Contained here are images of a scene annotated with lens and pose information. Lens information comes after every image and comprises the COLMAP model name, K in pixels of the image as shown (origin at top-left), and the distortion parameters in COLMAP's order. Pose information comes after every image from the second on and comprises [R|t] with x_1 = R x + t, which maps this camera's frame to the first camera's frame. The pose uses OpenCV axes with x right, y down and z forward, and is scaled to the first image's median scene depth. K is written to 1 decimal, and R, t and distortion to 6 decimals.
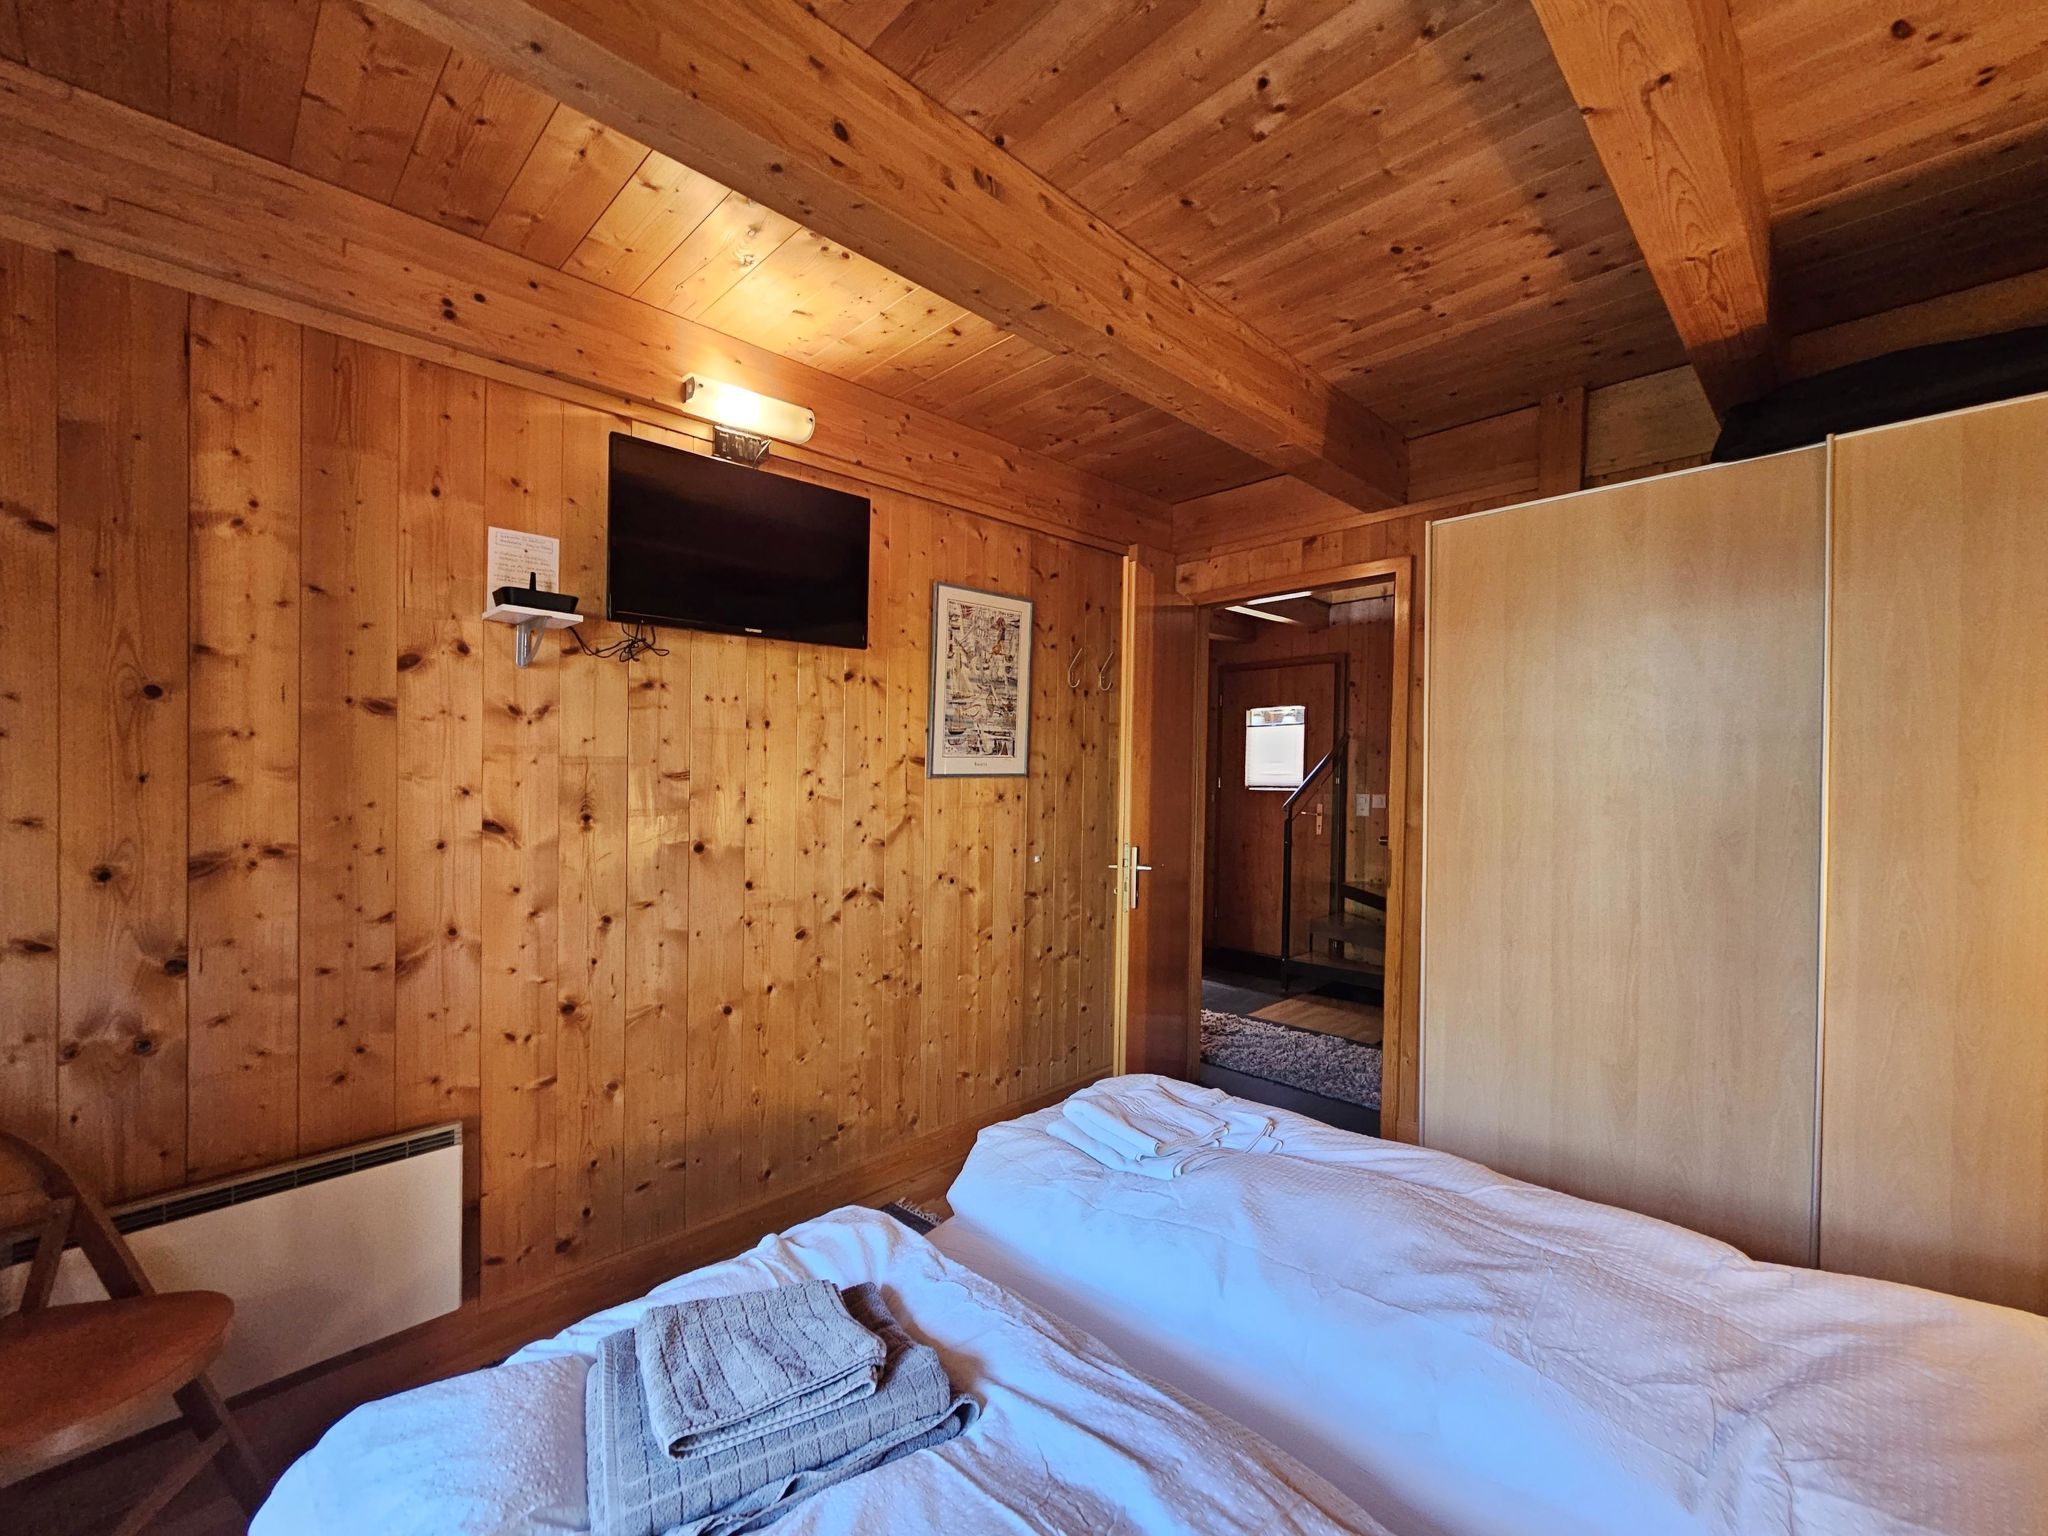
lens RADIAL K [[849.1, 0, 1023.4], [0, 849.1, 793.8], [0, 0, 1]] dist [-0.001263, -0.000627]
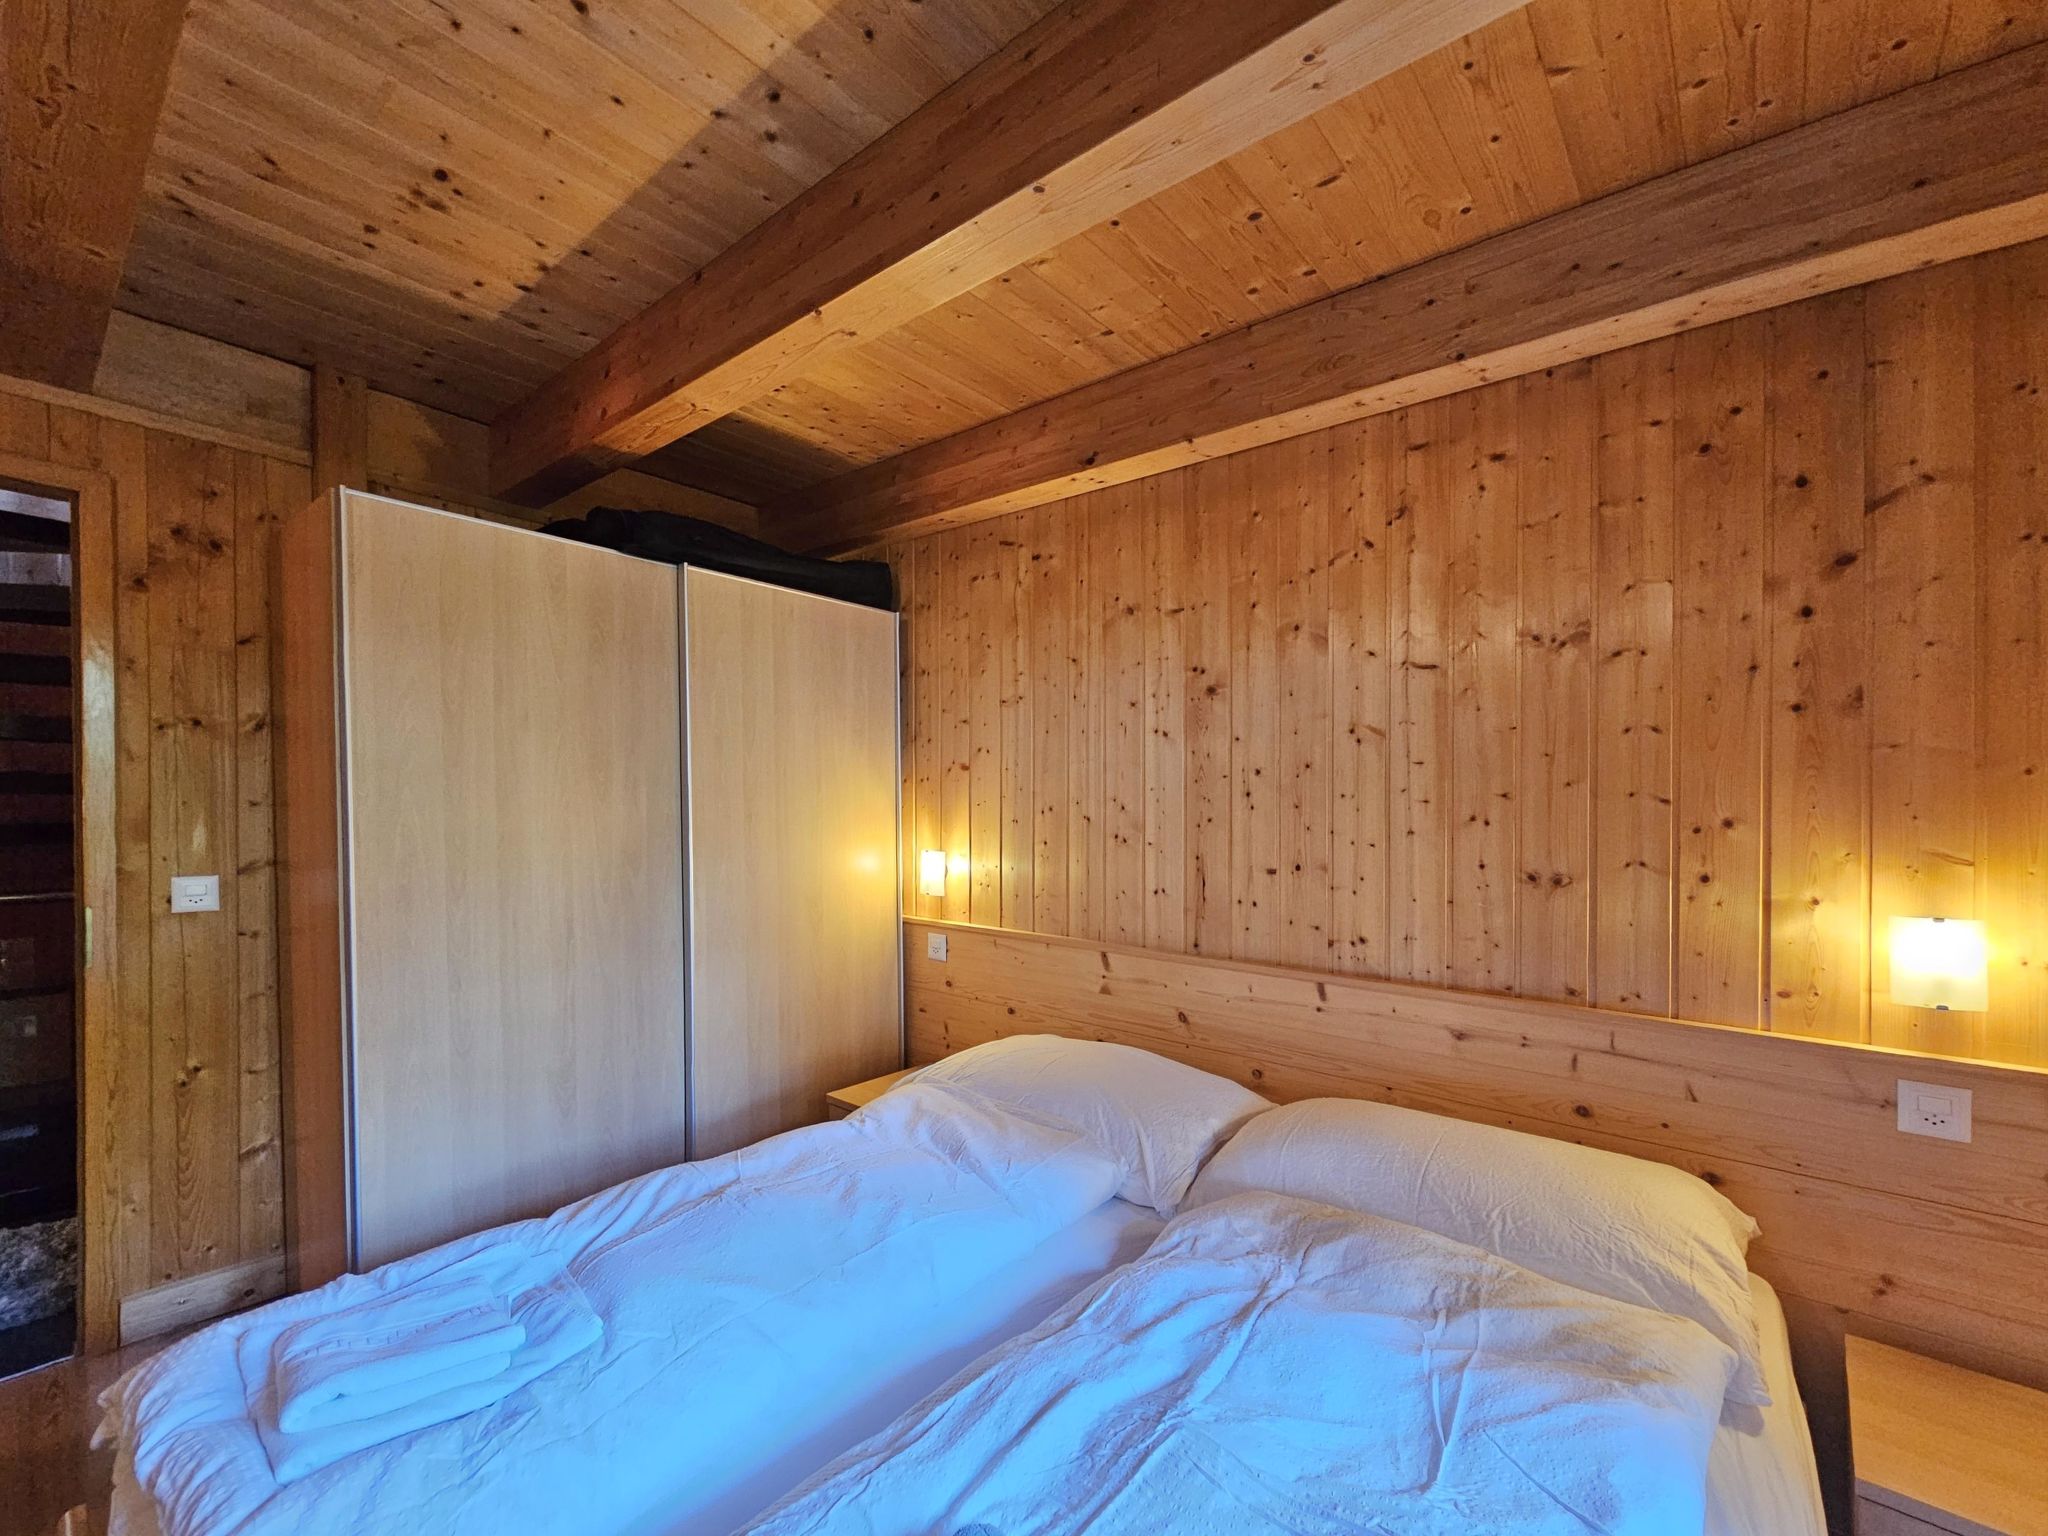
lens RADIAL K [[861.2, 0, 1025.5], [0, 861.2, 816.3], [0, 0, 1]] dist [0.000514, -0.000016]
pose [[-0.086273, -0.005623, 0.996256, -0.516190], [0.004625, 0.999971, 0.006045, -0.011379], [-0.996261, 0.005129, -0.086244, 0.565913]]
